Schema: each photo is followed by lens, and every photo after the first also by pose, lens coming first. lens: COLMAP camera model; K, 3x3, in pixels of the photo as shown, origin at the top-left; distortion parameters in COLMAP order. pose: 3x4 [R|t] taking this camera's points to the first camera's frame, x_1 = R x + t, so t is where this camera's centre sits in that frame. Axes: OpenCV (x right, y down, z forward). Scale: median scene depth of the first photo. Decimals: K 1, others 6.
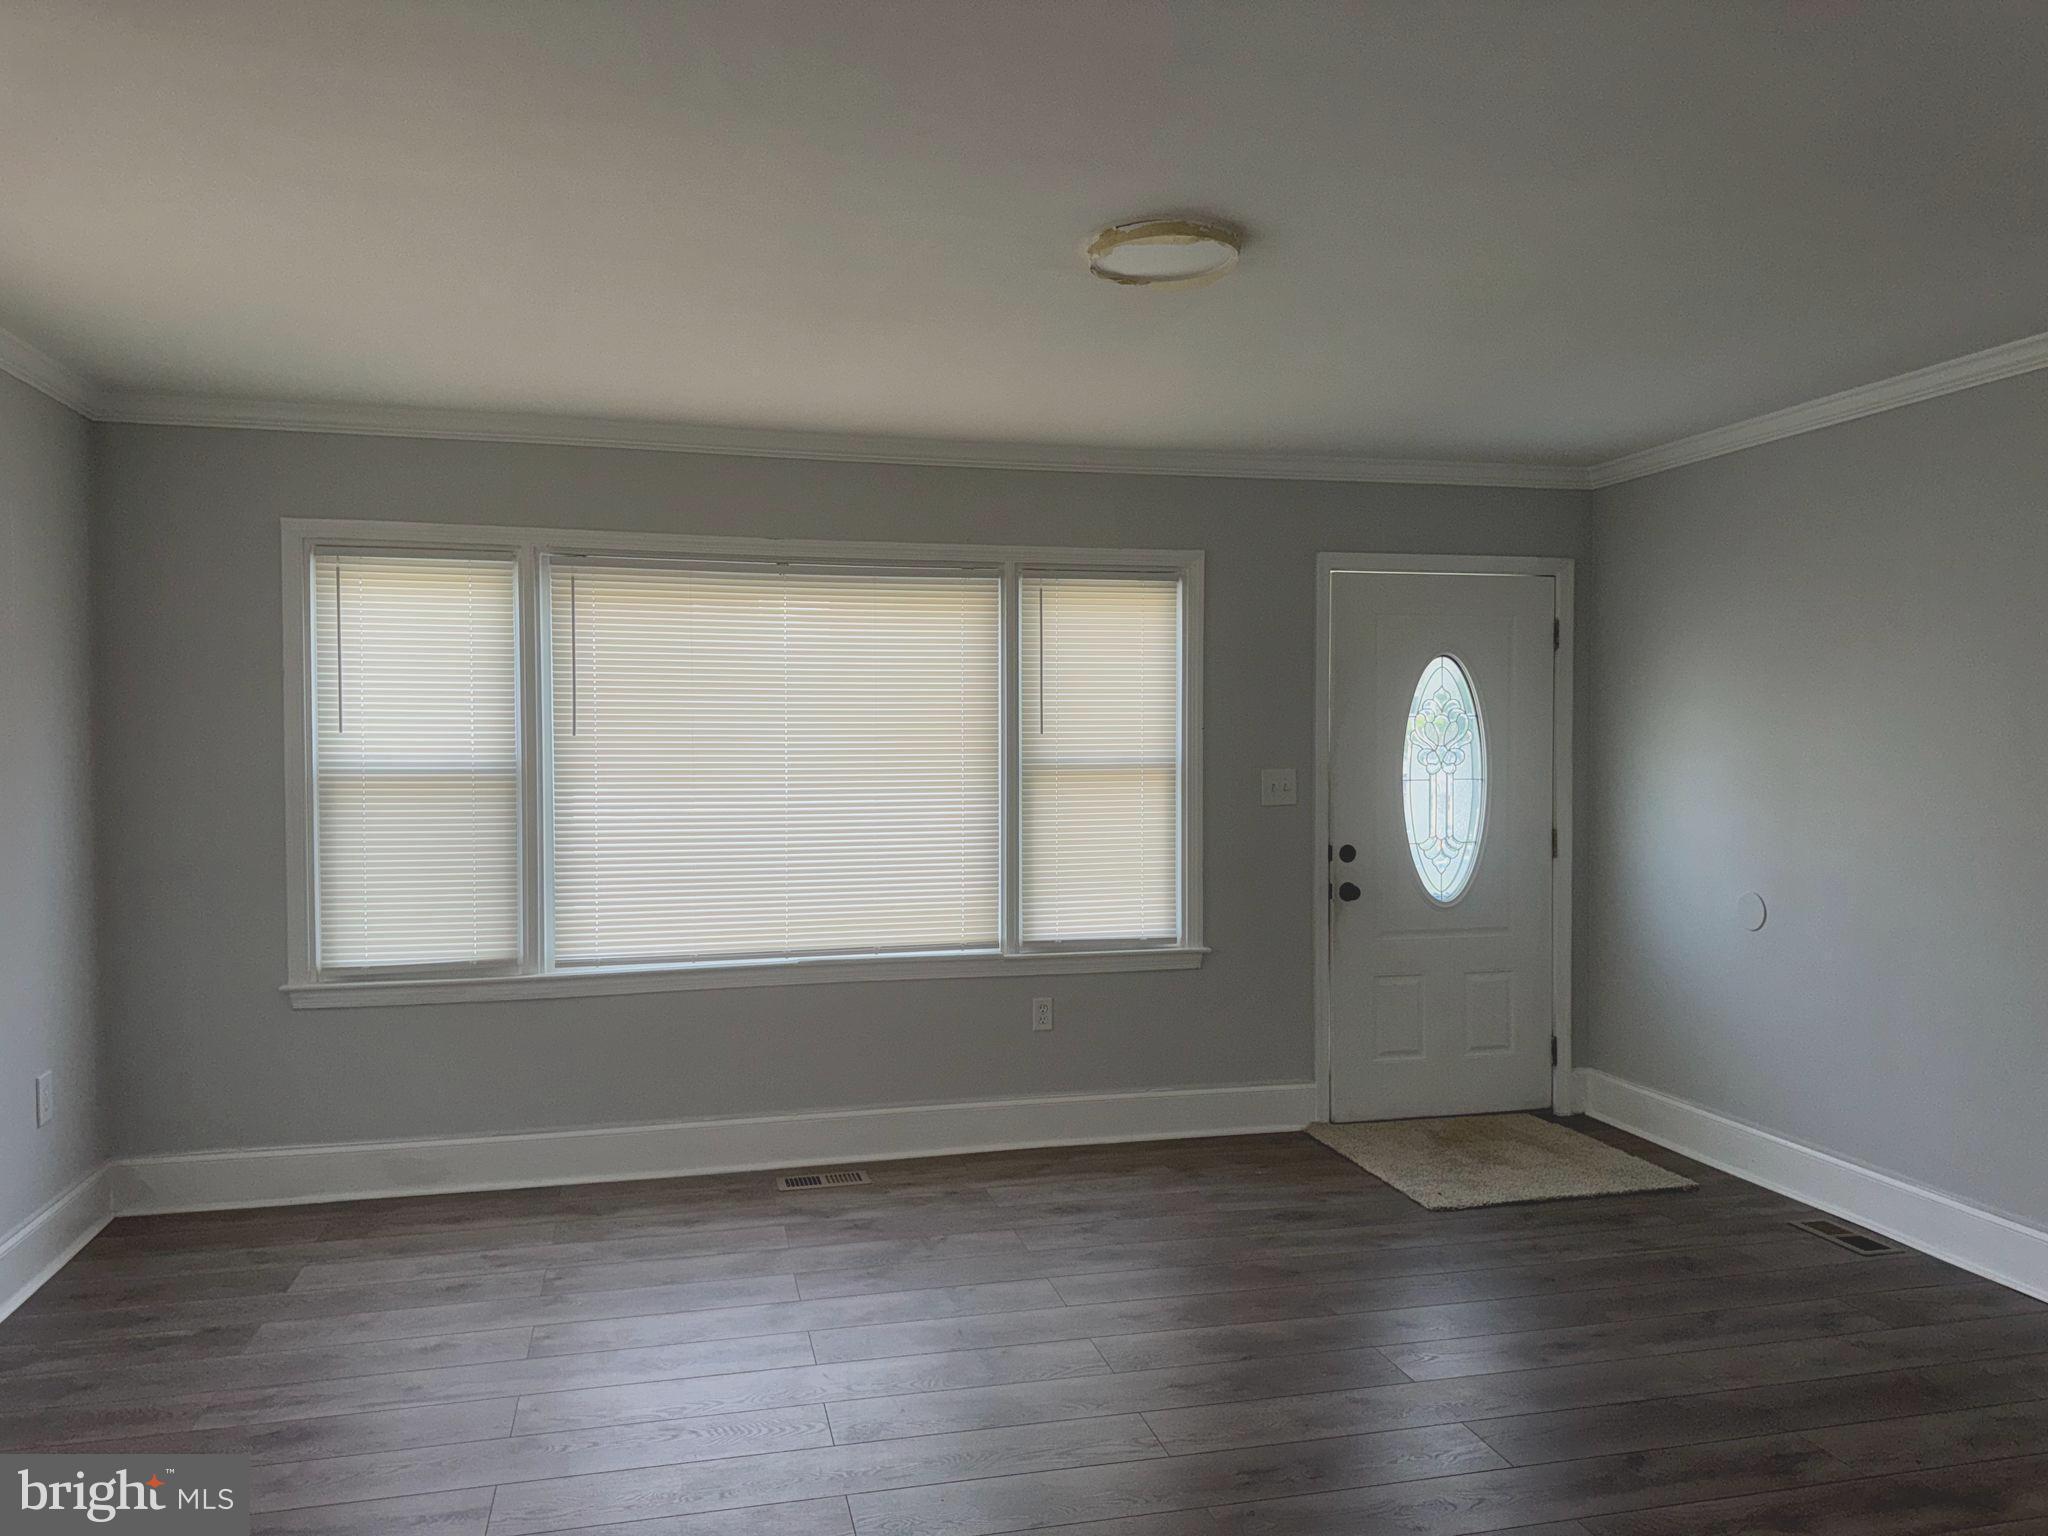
lens RADIAL K [[1353.0, 0, 1024.0], [0, 1353.0, 768.0], [0, 0, 1]] dist [0.060195, -0.110056]
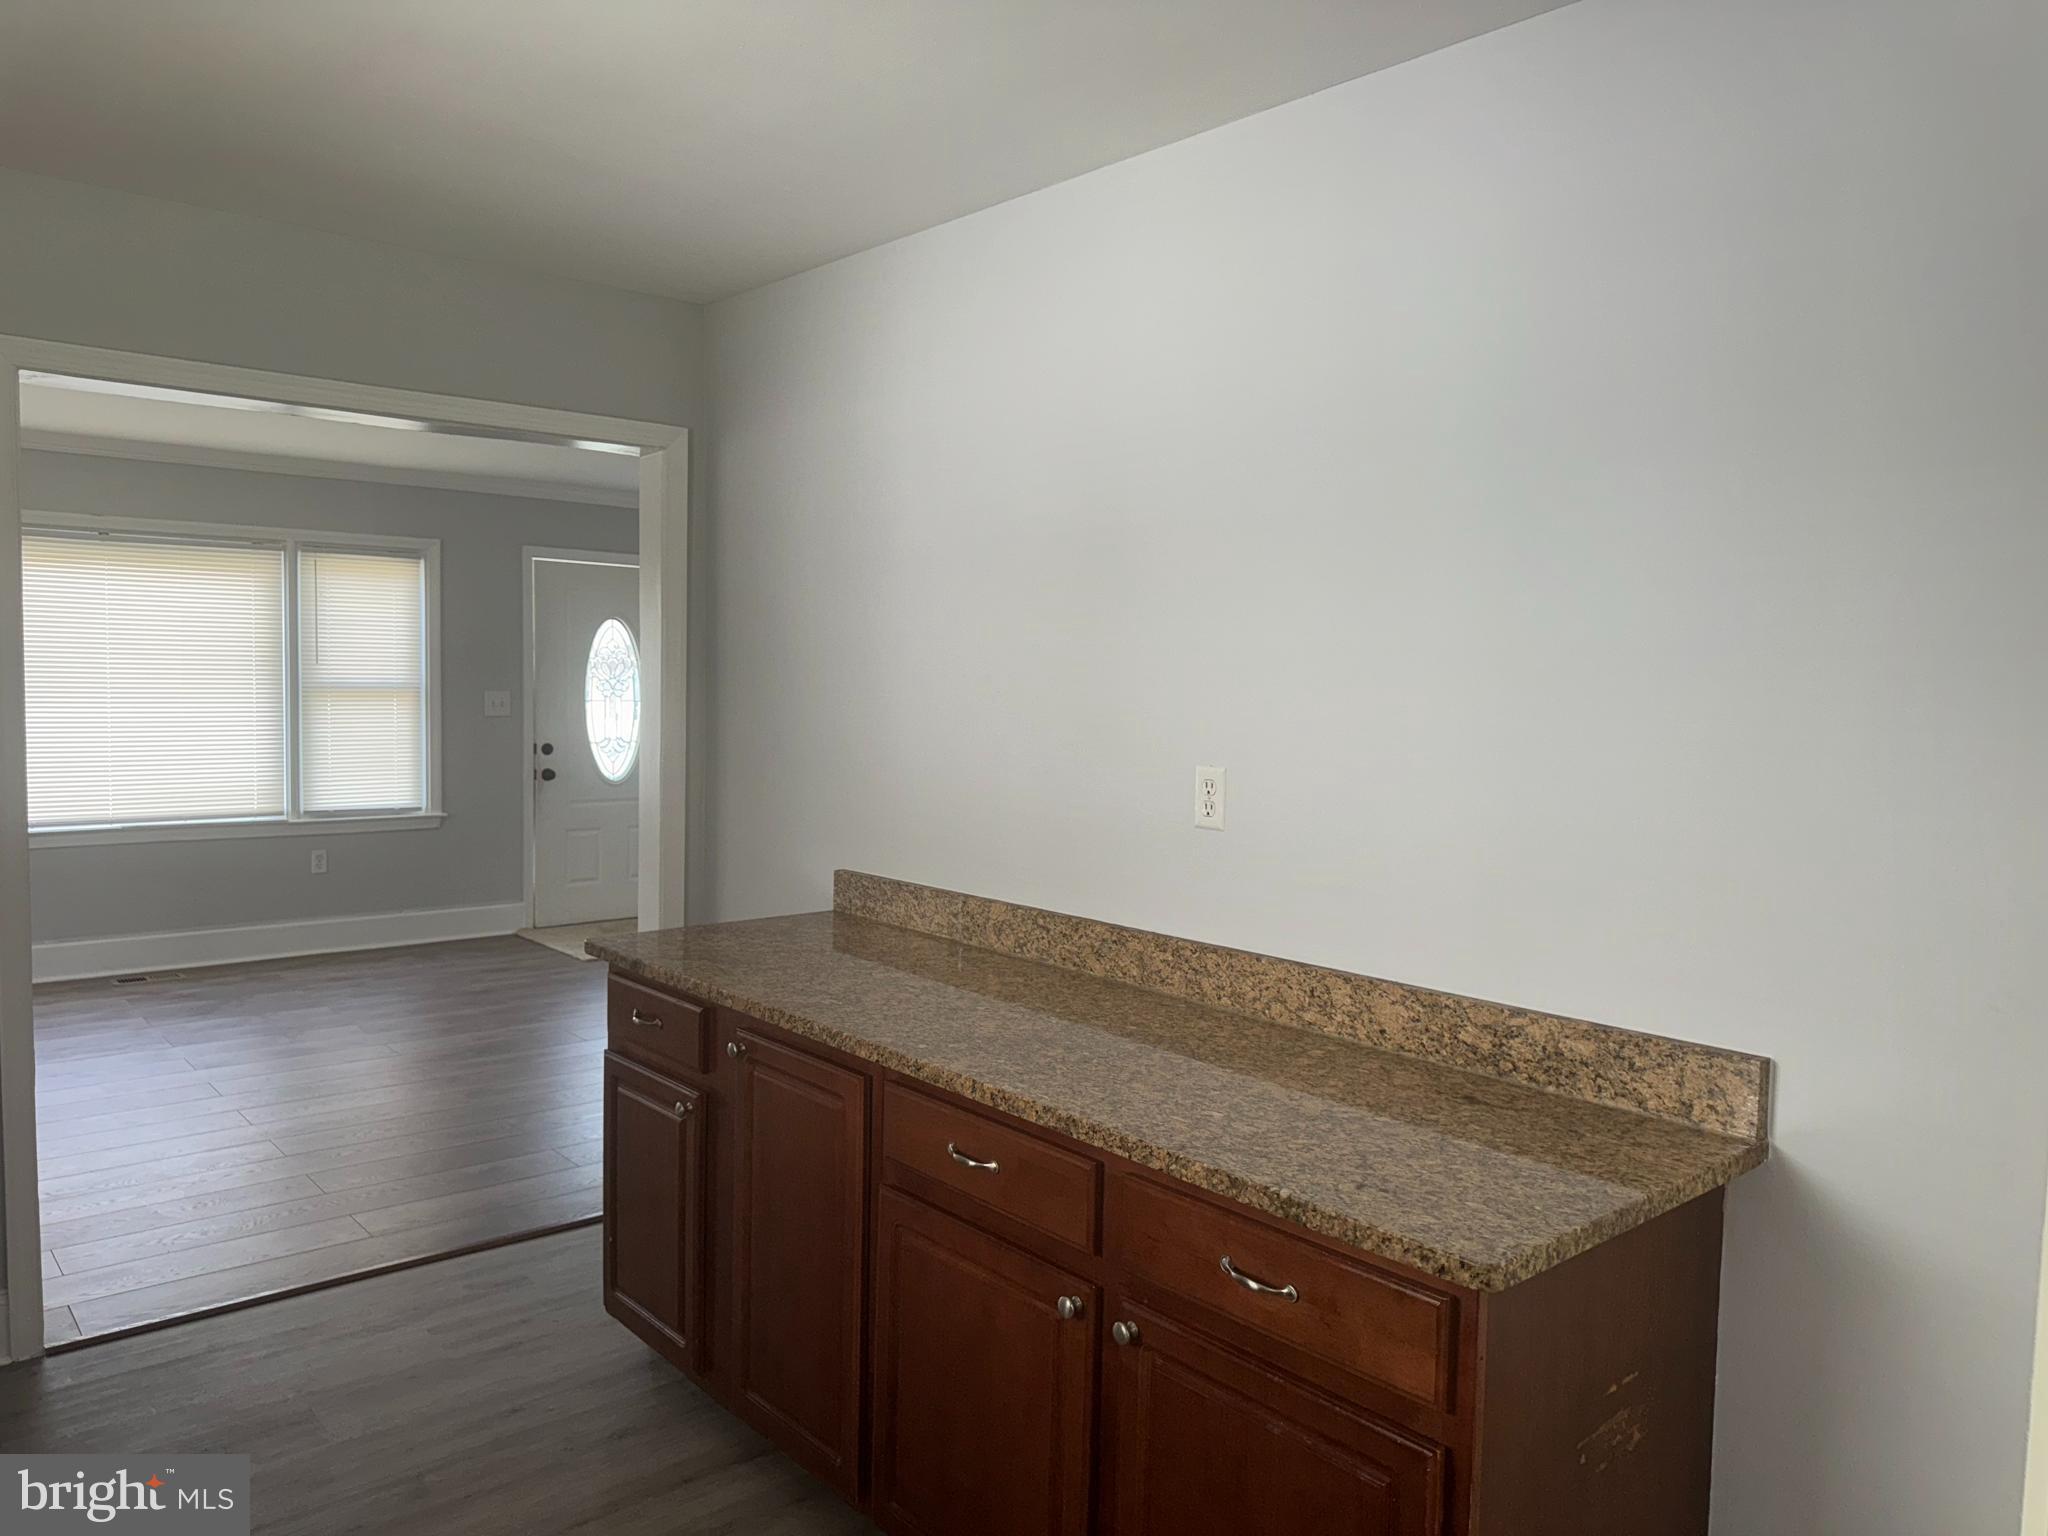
lens RADIAL K [[1446.0, 0, 1024.5], [0, 1446.0, 772.2], [0, 0, 1]] dist [0.006540, -0.026076]
pose [[0.890328, -0.010577, 0.455197, -0.017503], [-0.014959, 0.998511, 0.052460, -0.002382], [-0.455074, -0.053516, 0.888844, -0.682807]]
